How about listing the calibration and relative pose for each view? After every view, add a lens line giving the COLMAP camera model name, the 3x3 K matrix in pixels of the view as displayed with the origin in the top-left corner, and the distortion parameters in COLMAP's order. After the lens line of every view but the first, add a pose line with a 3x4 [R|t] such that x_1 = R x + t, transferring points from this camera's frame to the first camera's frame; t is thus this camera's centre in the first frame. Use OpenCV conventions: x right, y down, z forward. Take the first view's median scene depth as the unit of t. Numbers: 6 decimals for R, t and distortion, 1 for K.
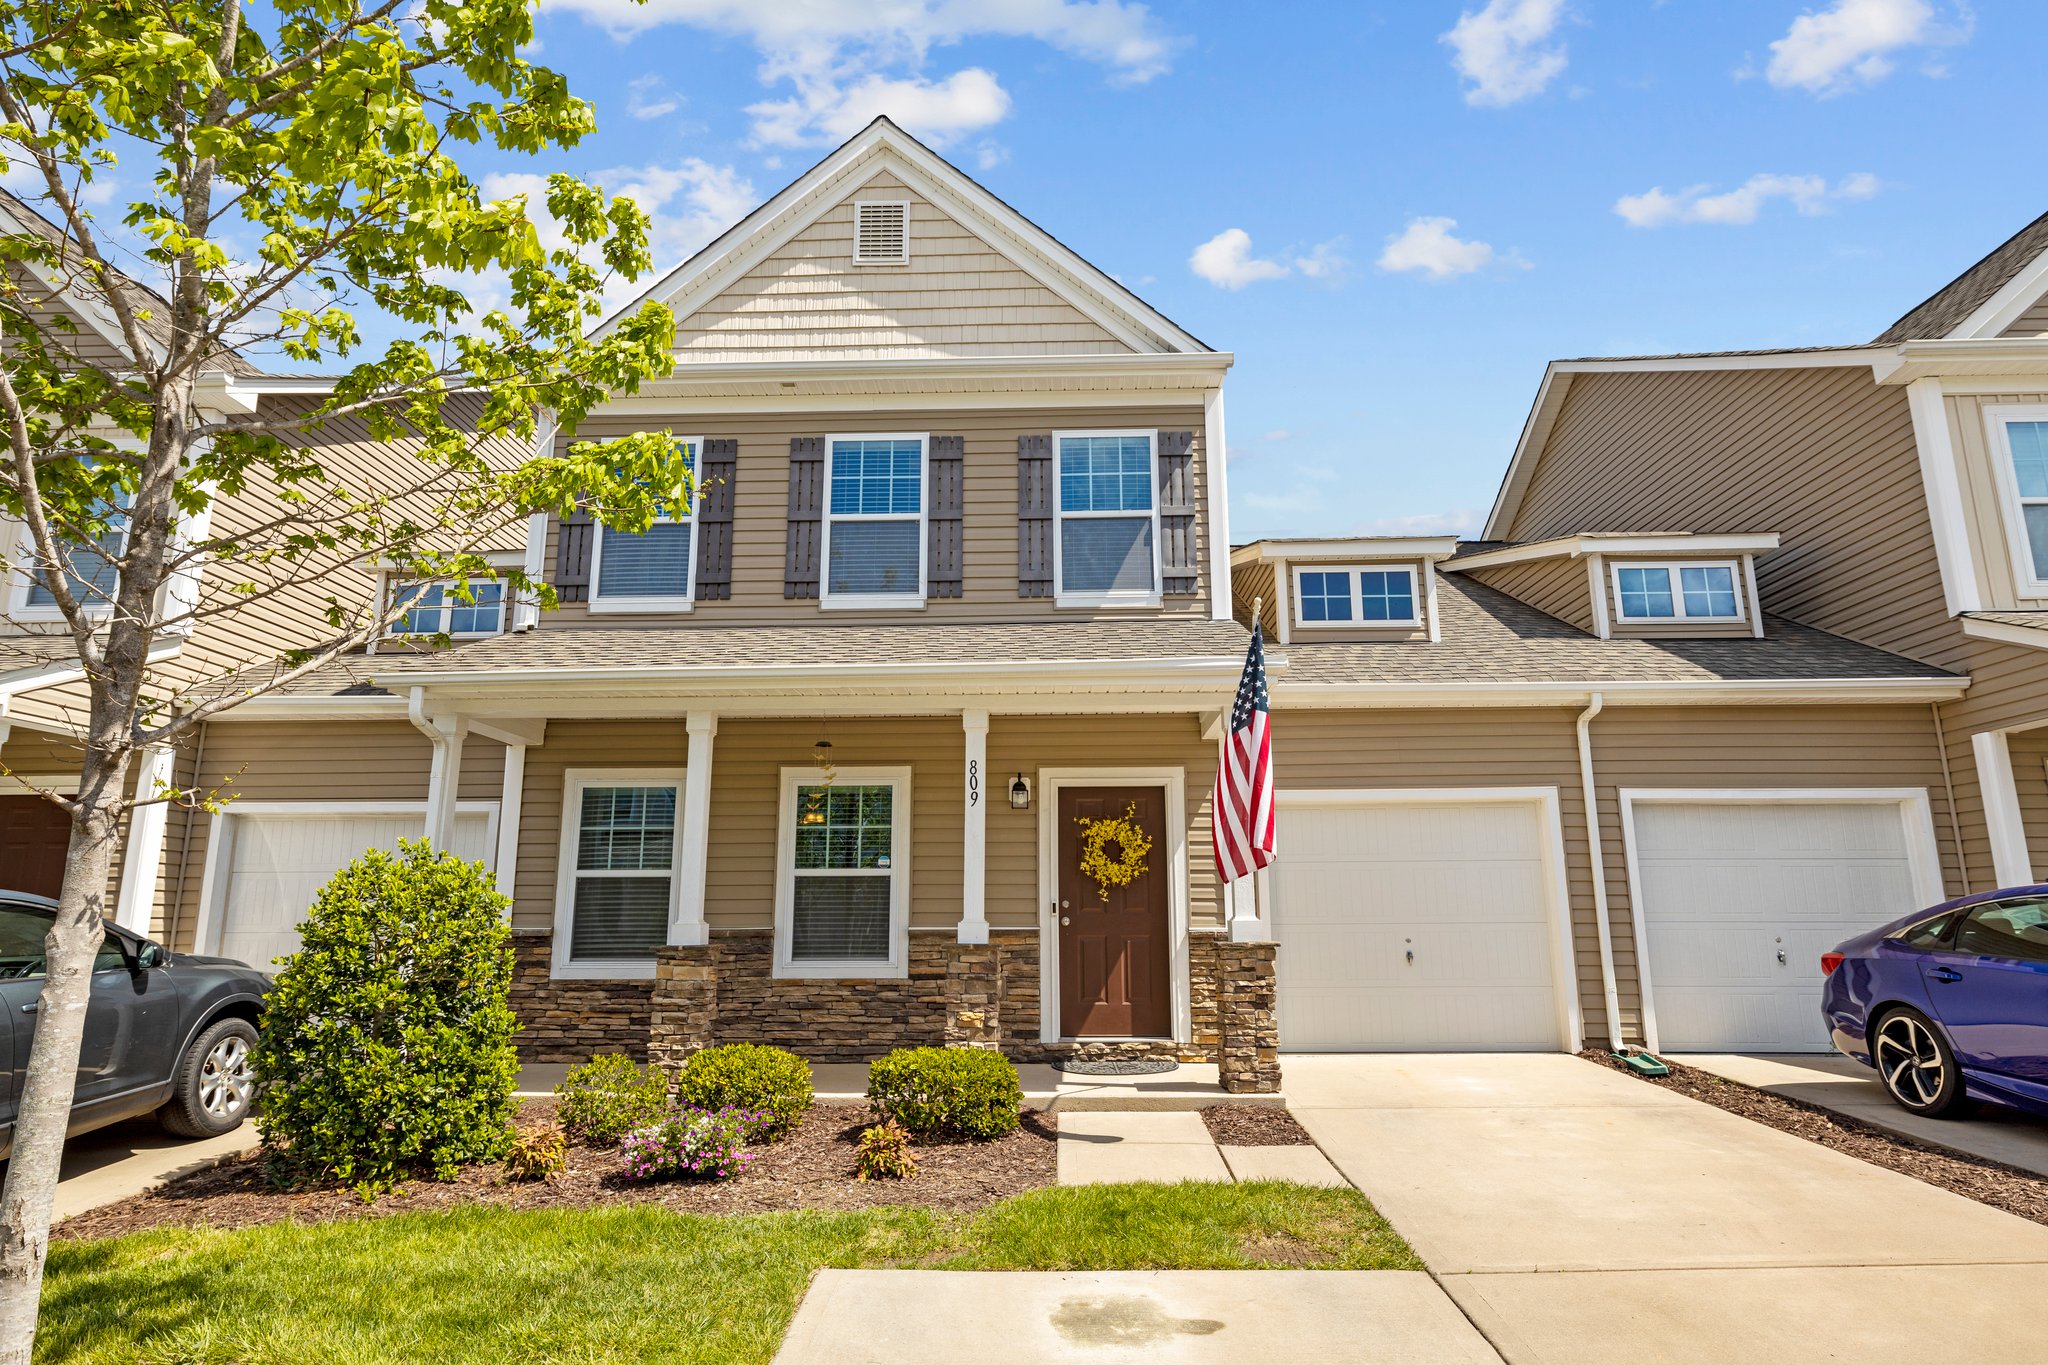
lens RADIAL K [[1173.8, 0, 1031.7], [0, 1173.8, 683.0], [0, 0, 1]] dist [0.001075, 0.000475]
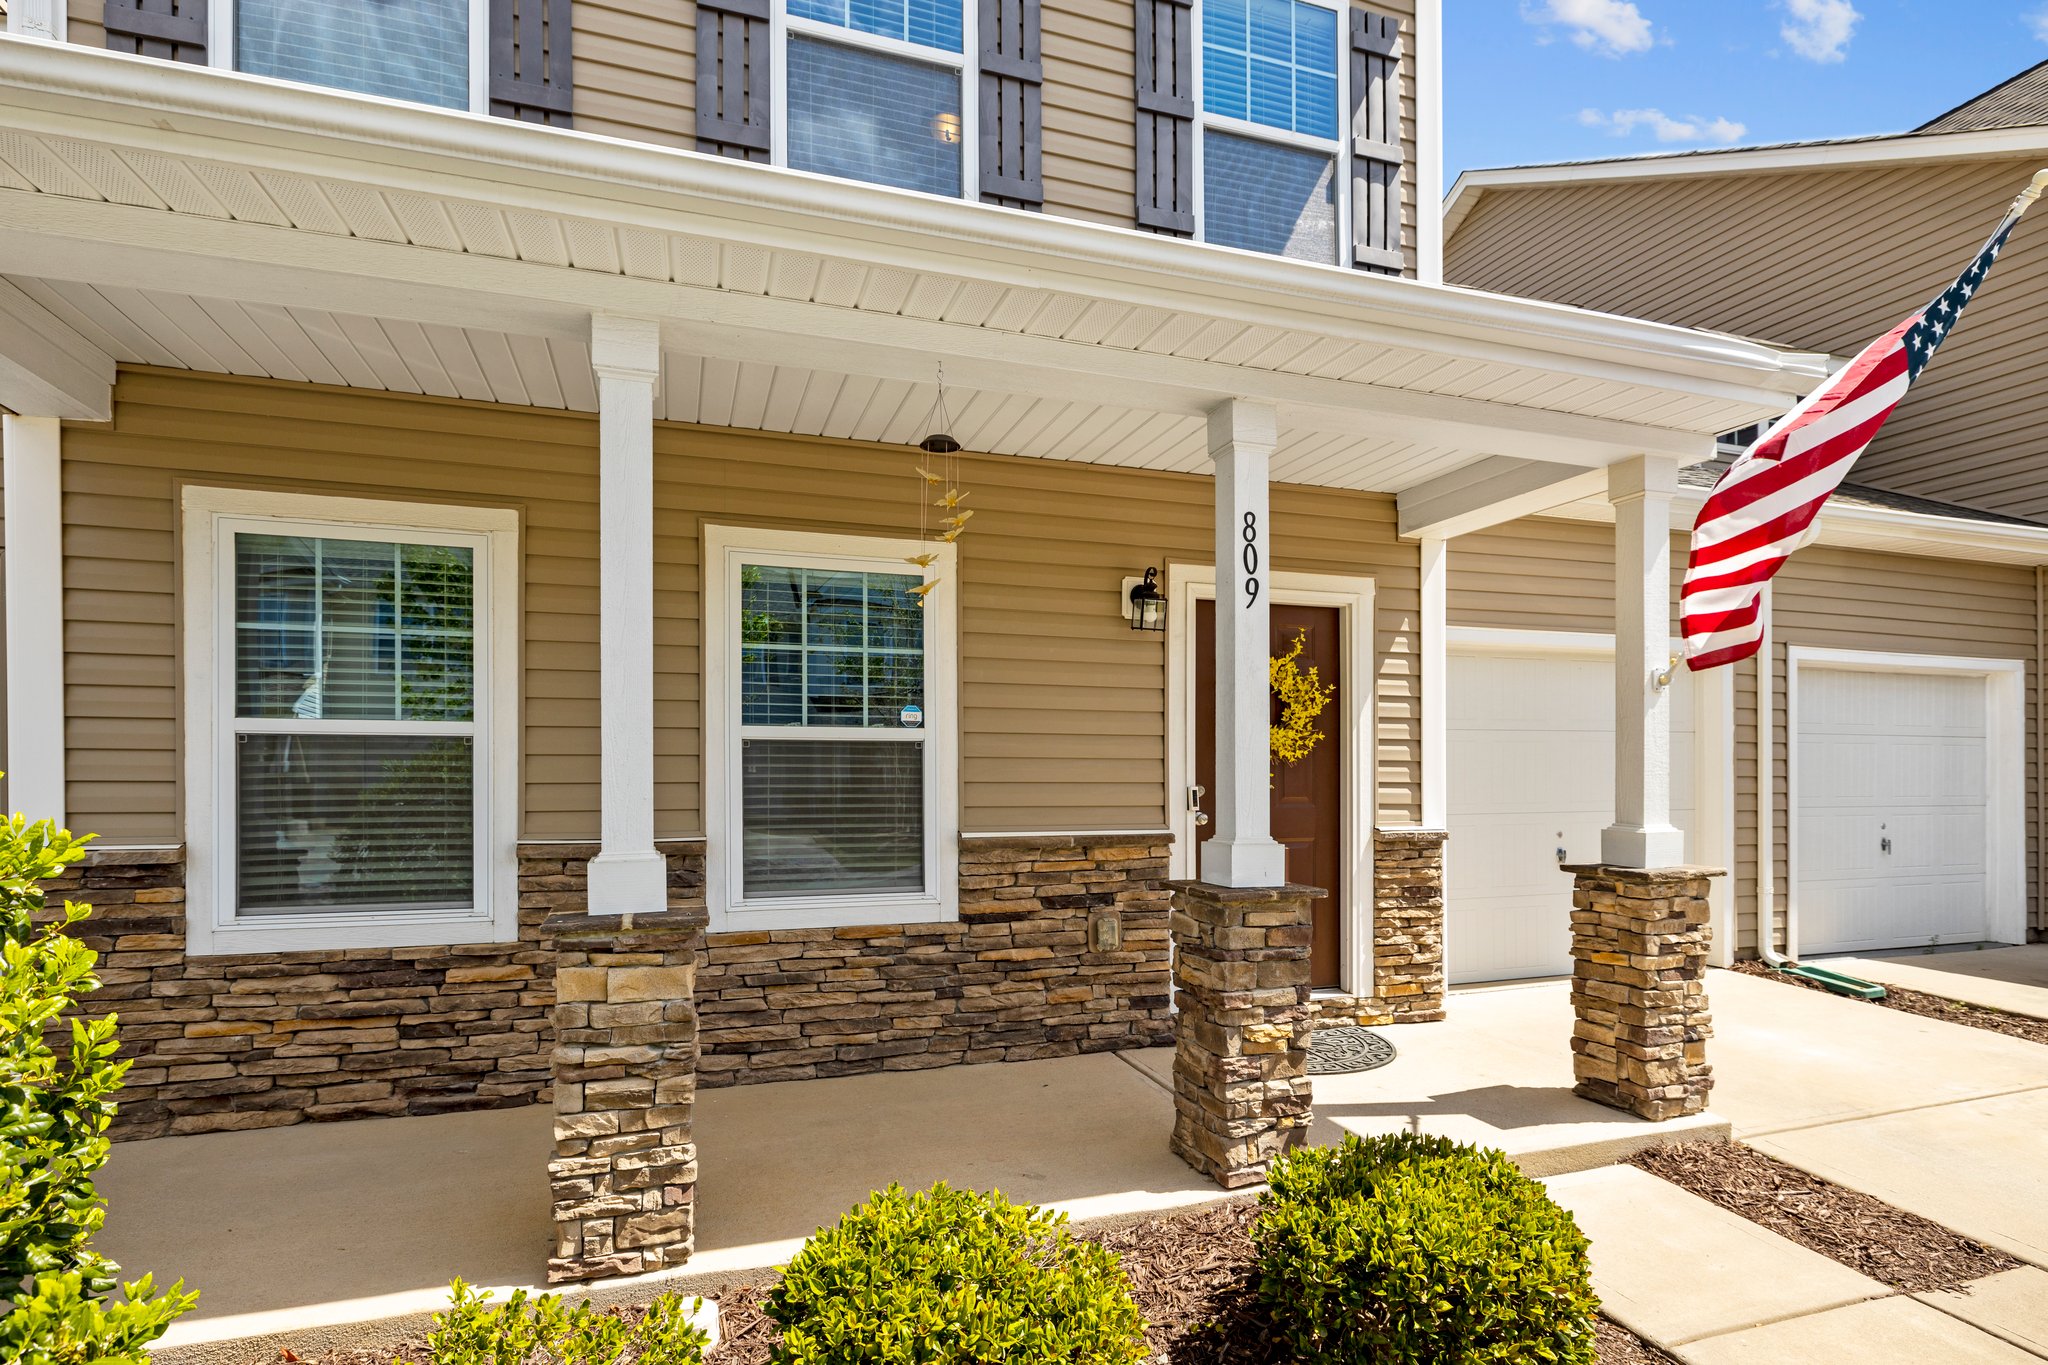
lens RADIAL K [[1029.7, 0, 1026.1], [0, 1029.7, 784.1], [0, 0, 1]] dist [-0.012147, 0.007892]
pose [[0.938197, -0.000150, 0.346101, -0.231681], [-0.073247, 0.977262, 0.198980, 0.080977], [-0.338262, -0.212033, 0.916854, 0.515842]]
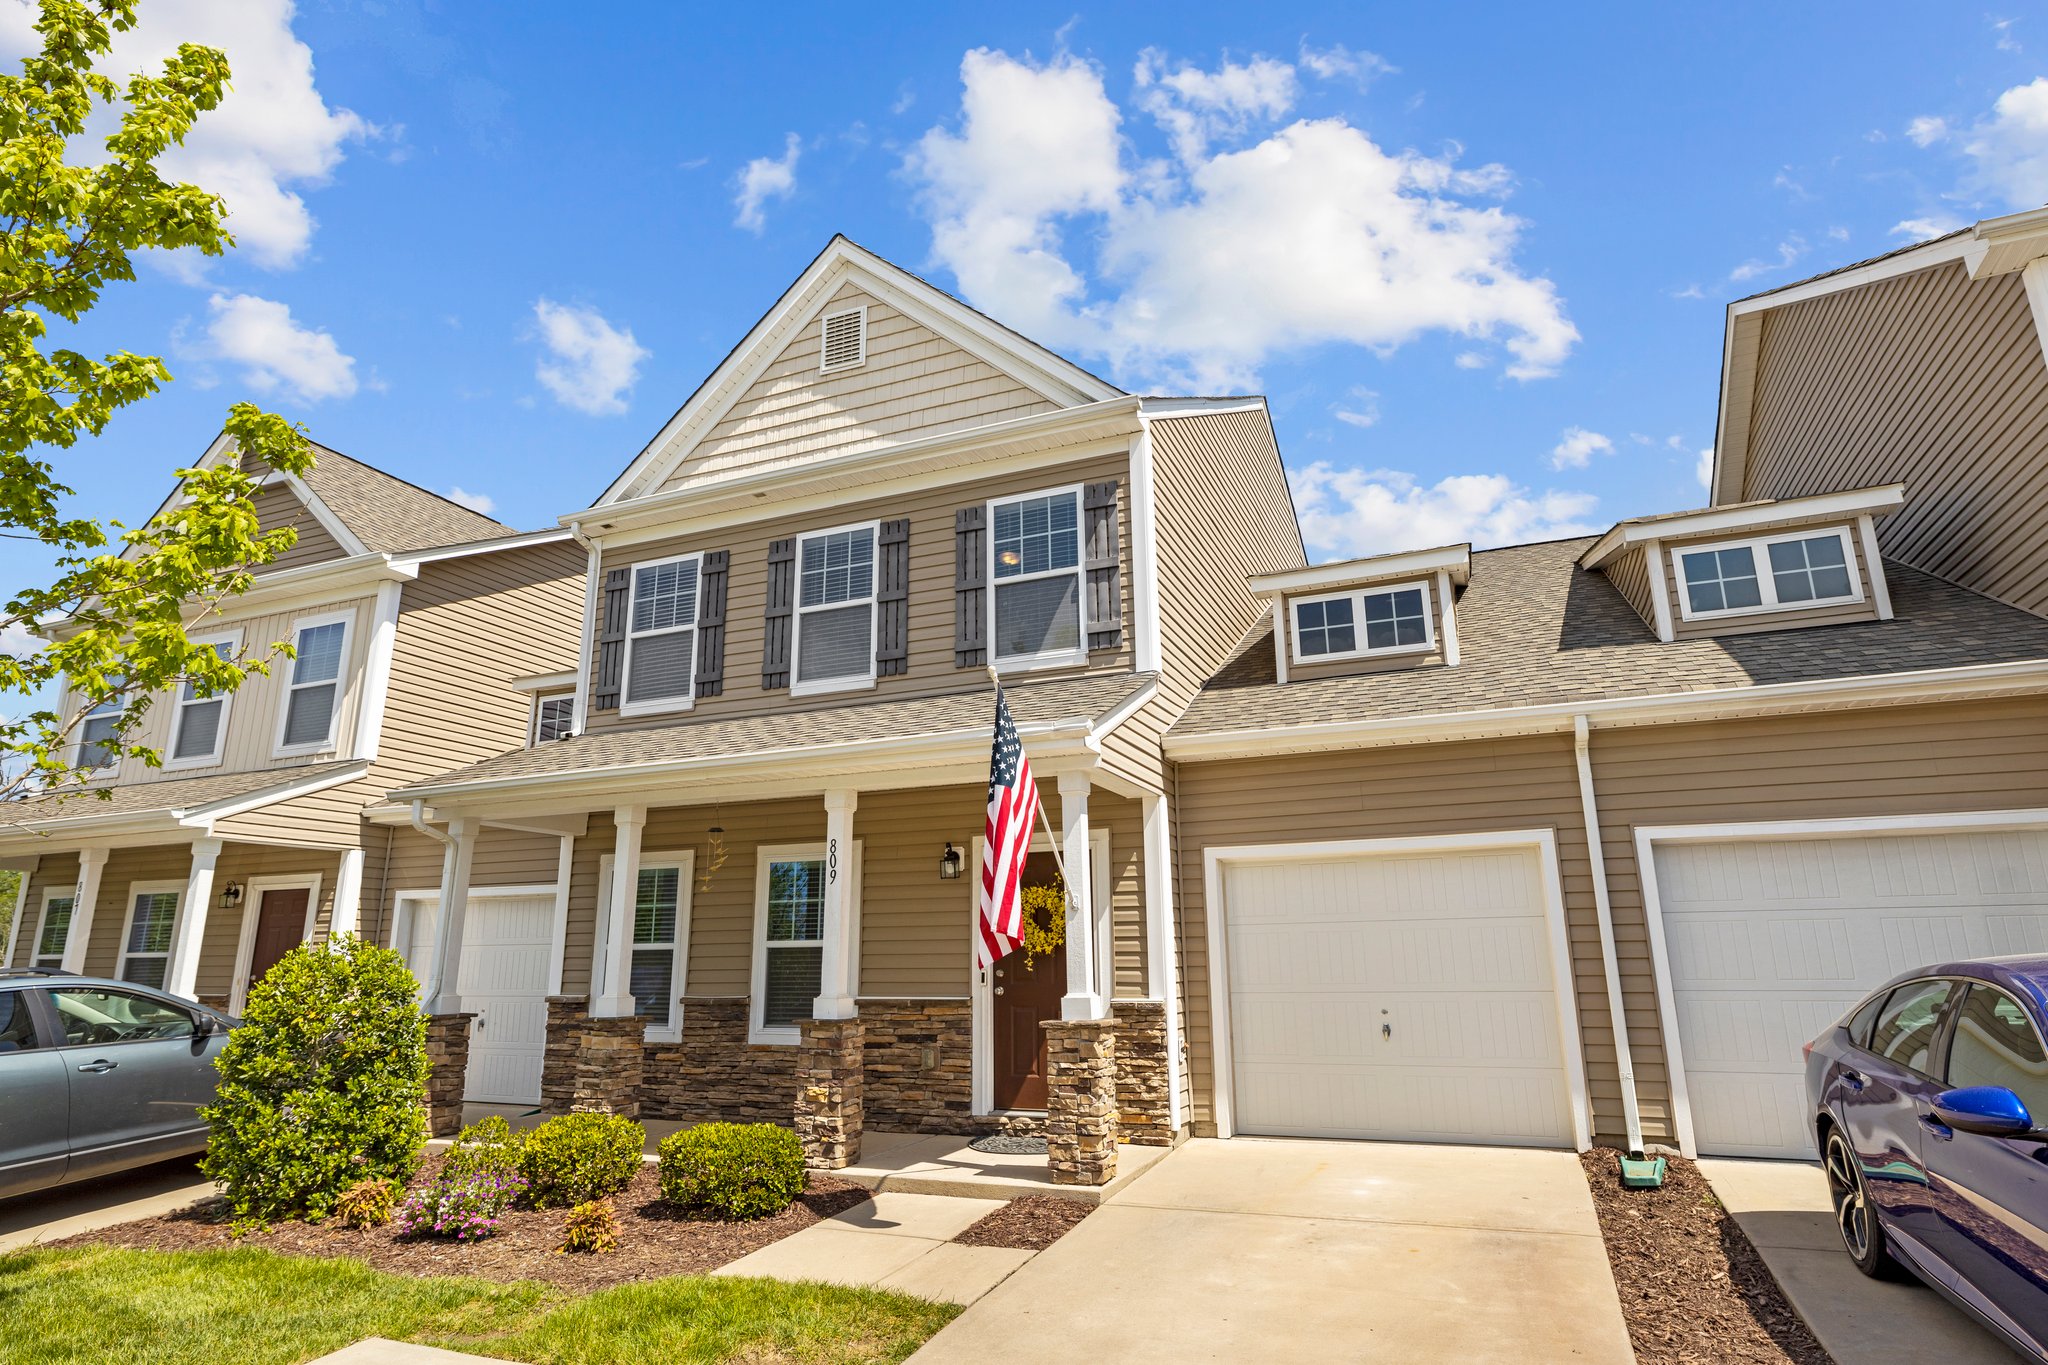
lens RADIAL K [[1152.1, 0, 1017.2], [0, 1152.1, 669.5], [0, 0, 1]] dist [-0.003005, -0.000515]
pose [[0.929984, -0.096790, -0.354629, 0.395797], [0.081536, 0.994996, -0.057747, -0.009610], [0.358443, 0.024789, 0.933222, 0.084956]]
